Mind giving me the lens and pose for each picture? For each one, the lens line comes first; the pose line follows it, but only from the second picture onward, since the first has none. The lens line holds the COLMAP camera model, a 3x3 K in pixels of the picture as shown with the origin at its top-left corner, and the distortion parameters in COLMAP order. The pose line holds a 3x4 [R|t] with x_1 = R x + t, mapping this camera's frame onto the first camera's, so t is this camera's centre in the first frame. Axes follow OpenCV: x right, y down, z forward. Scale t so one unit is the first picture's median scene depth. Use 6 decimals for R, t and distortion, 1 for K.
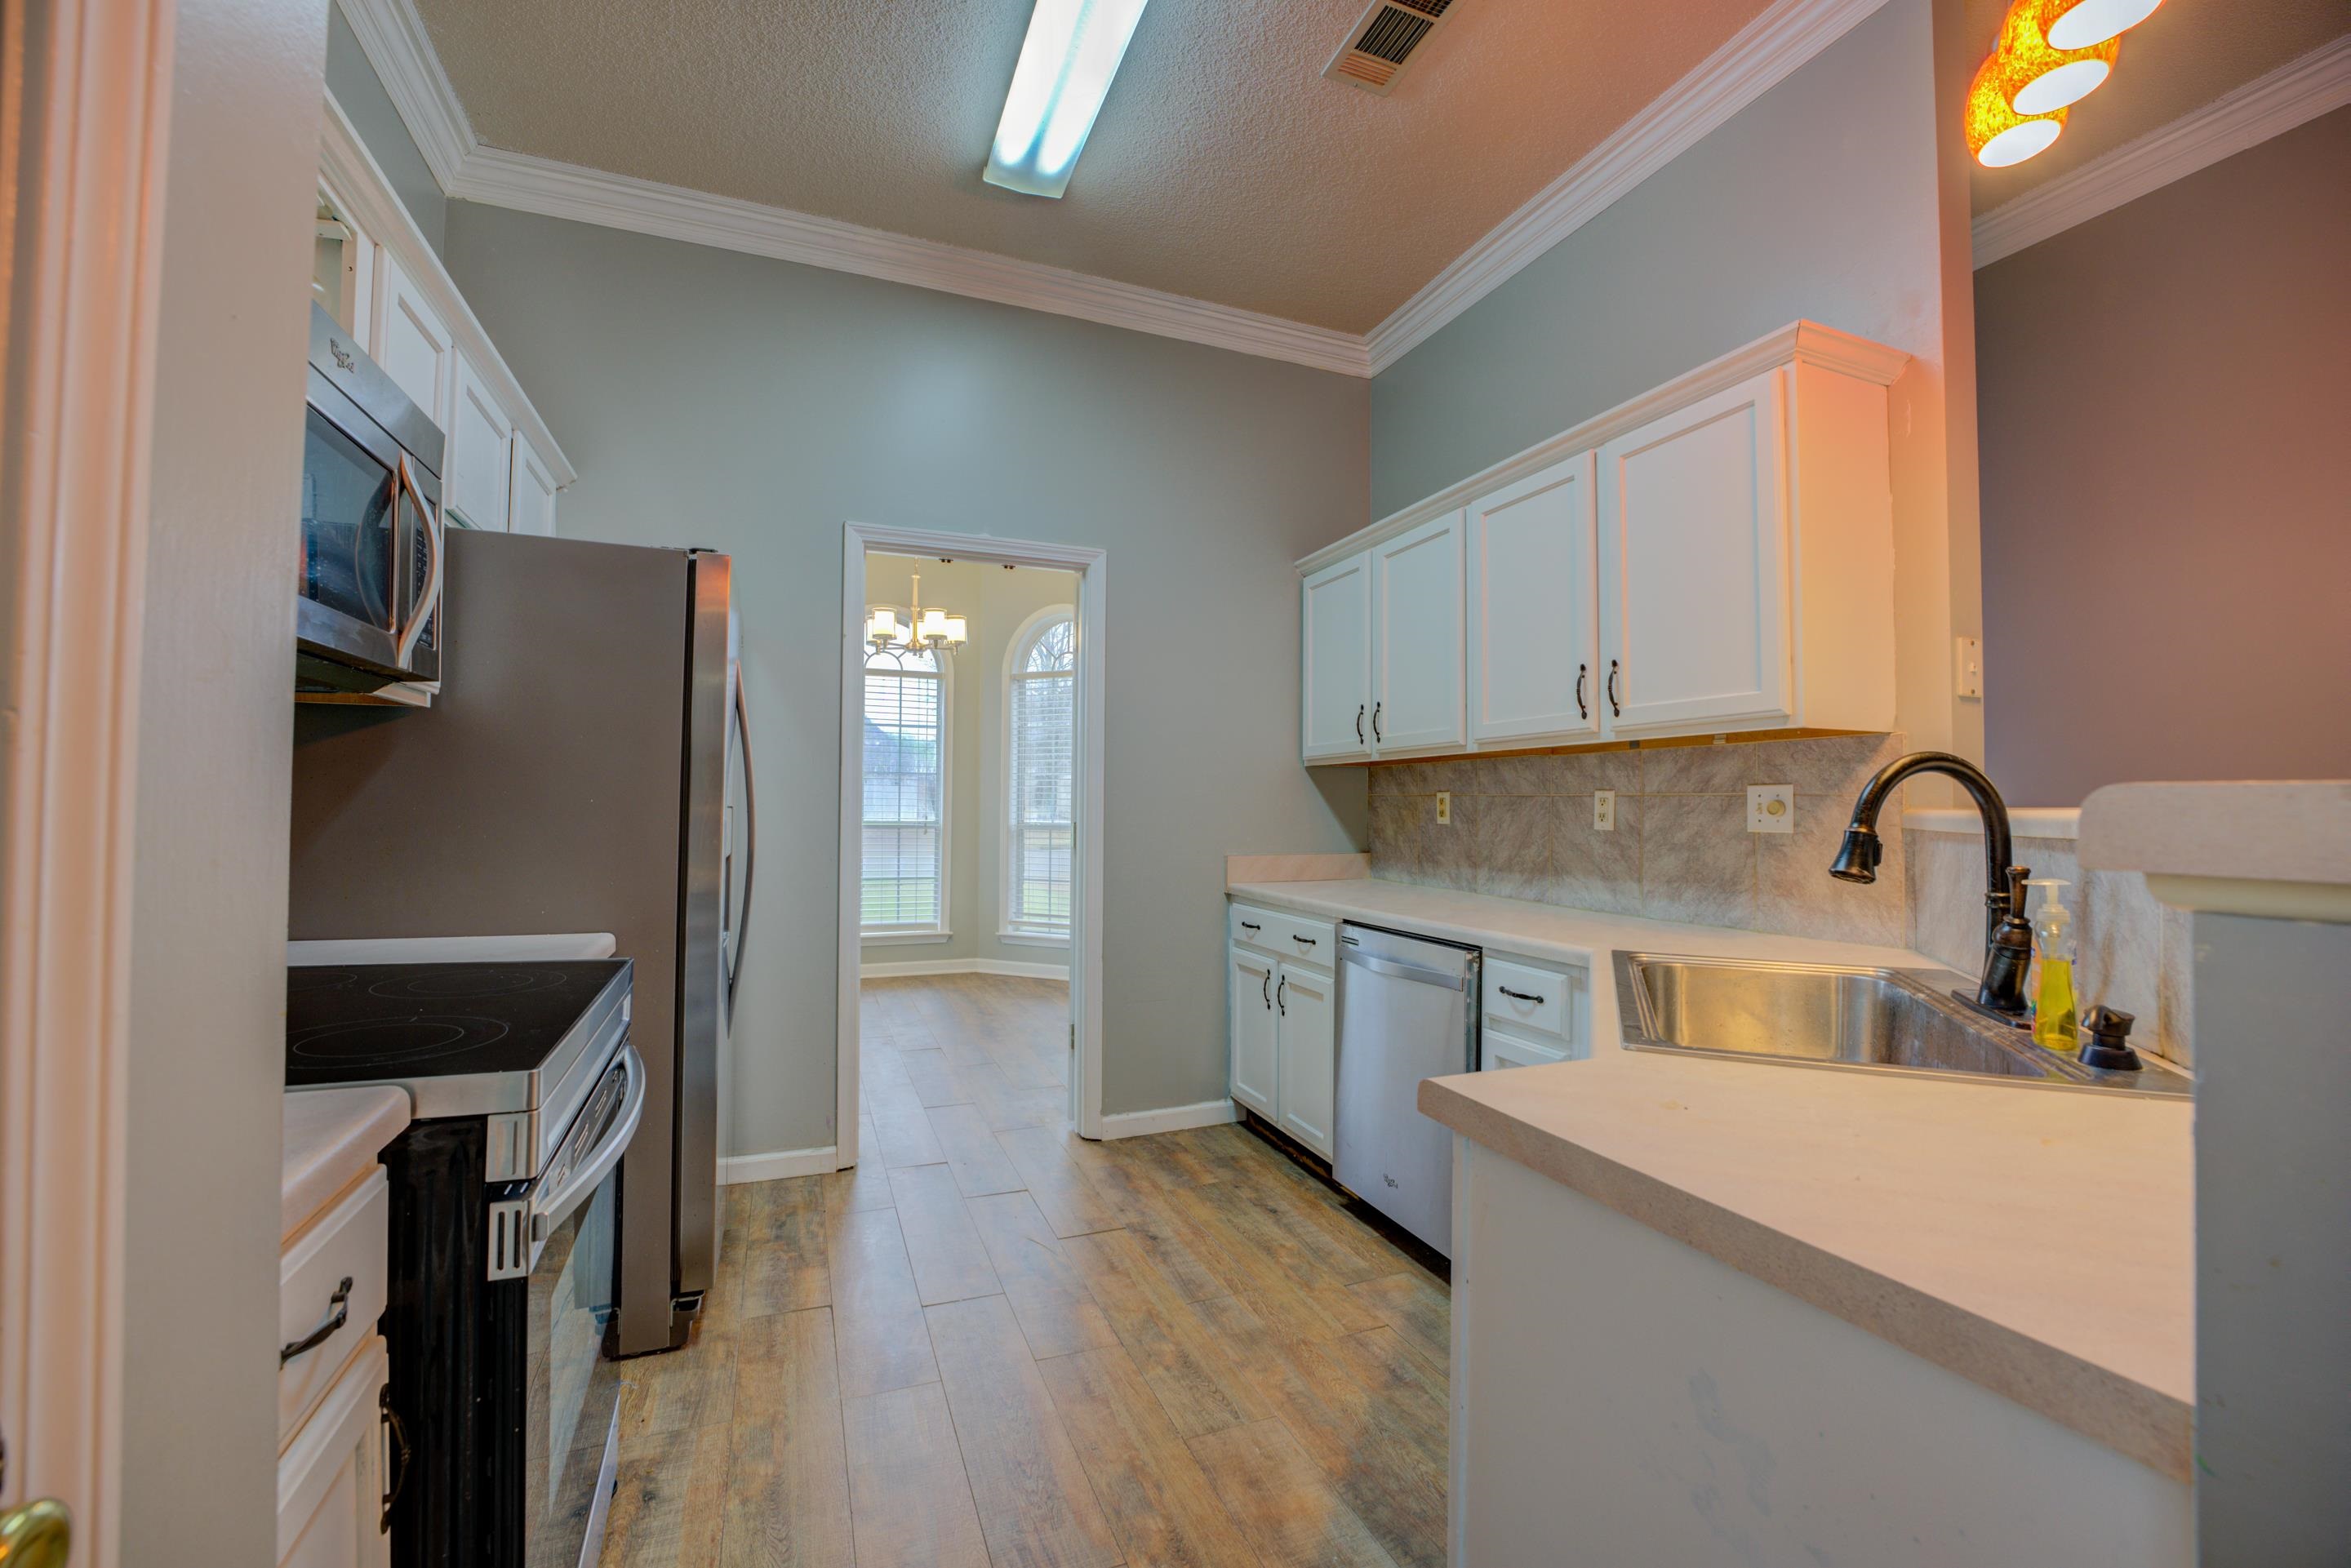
lens RADIAL K [[959.1, 0, 1167.6], [0, 959.1, 788.2], [0, 0, 1]] dist [-0.017649, 0.003687]
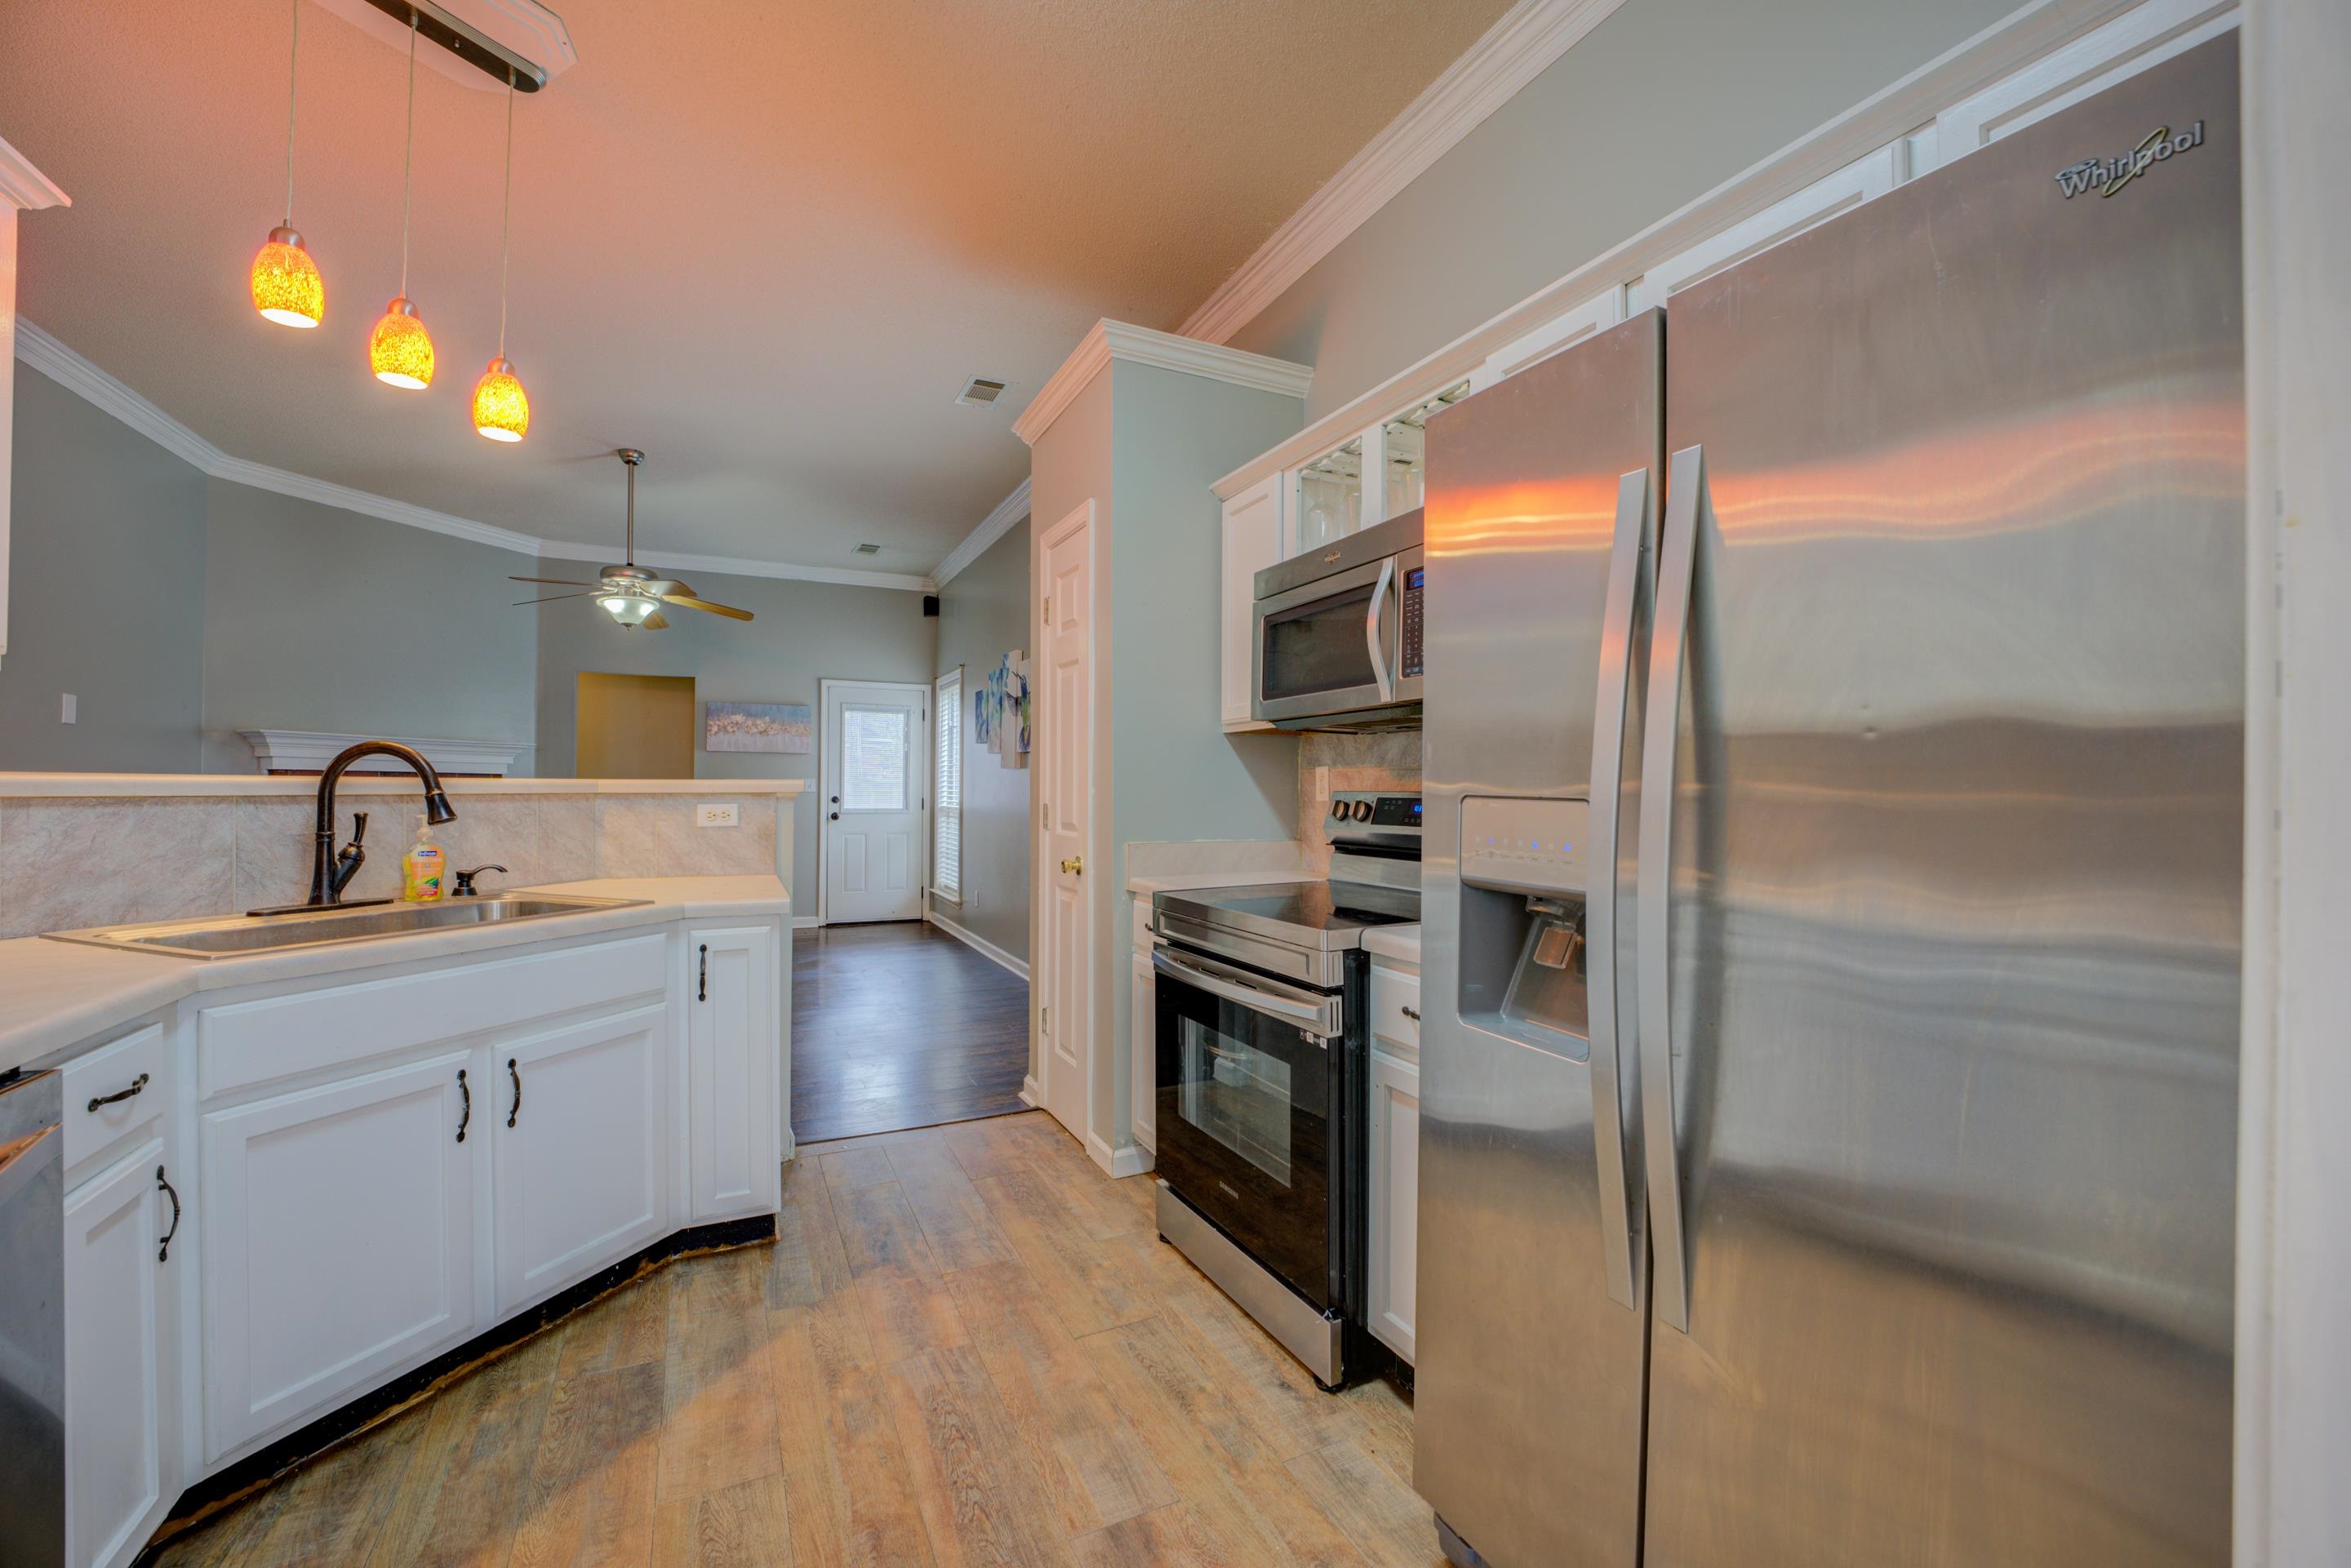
lens RADIAL K [[959.1, 0, 1163.1], [0, 959.1, 785.7], [0, 0, 1]] dist [-0.017649, 0.003687]
pose [[-0.997901, -0.016304, -0.062668, -0.187390], [-0.015047, 0.999677, -0.020474, 0.023699], [0.062981, -0.019488, -0.997824, 1.300131]]
